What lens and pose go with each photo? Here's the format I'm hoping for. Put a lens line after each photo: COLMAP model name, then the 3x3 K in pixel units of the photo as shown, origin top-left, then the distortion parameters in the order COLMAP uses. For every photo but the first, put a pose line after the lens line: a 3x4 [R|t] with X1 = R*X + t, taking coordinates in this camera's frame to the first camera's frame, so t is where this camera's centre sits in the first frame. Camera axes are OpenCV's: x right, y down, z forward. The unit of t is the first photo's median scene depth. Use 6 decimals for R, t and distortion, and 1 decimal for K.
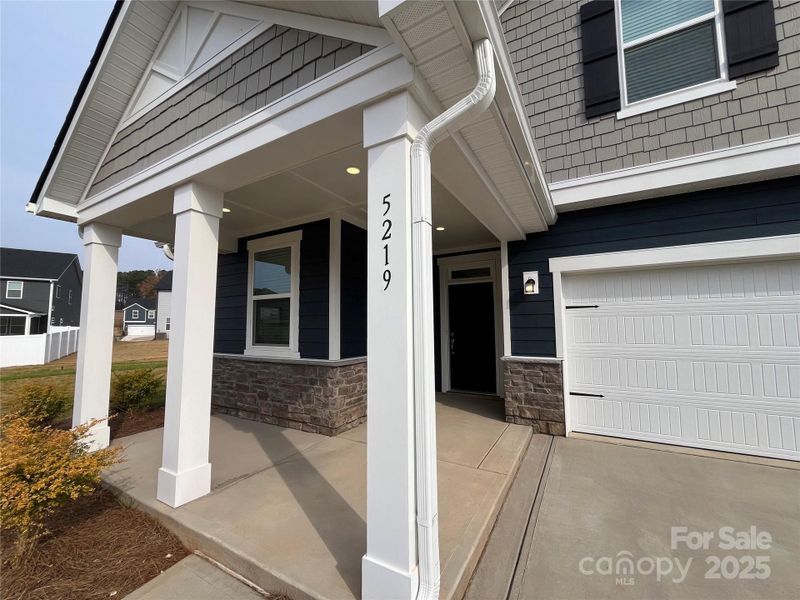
lens RADIAL K [[321.7, 0, 400.5], [0, 321.7, 304.5], [0, 0, 1]] dist [0.000859, -0.000374]
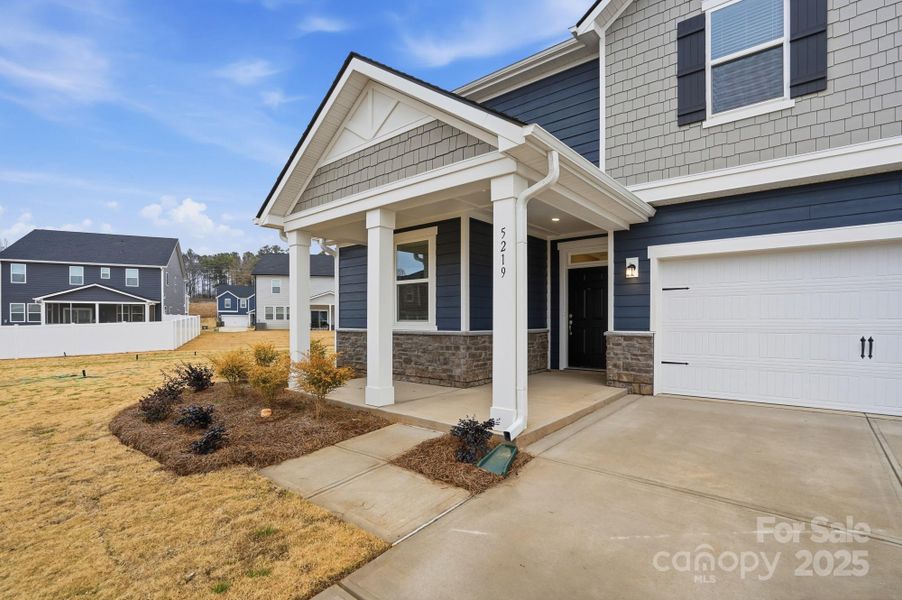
lens RADIAL K [[425.8, 0, 462.0], [0, 425.8, 332.3], [0, 0, 1]] dist [-0.032520, 0.005561]
pose [[0.986909, 0.010292, -0.160947, 0.051901], [0.005488, 0.995241, 0.097294, 0.013157], [0.161182, -0.096904, 0.982156, -0.640390]]
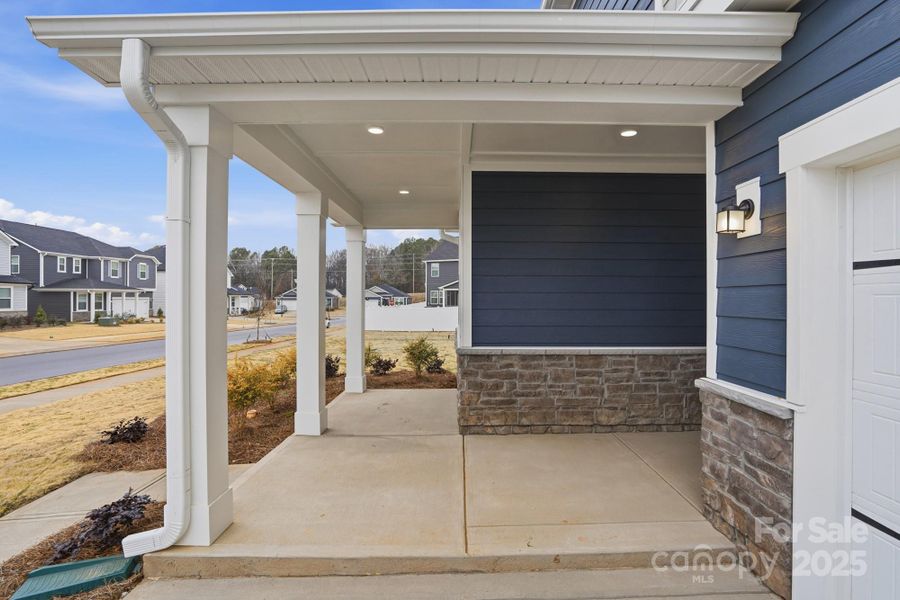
lens RADIAL K [[424.8, 0, 458.2], [0, 424.8, 303.3], [0, 0, 1]] dist [-0.032520, 0.005561]
pose [[0.498093, 0.014537, -0.867002, 0.711134], [0.052608, 0.997511, 0.046948, 0.008061], [0.865526, -0.068996, 0.496089, 0.429030]]
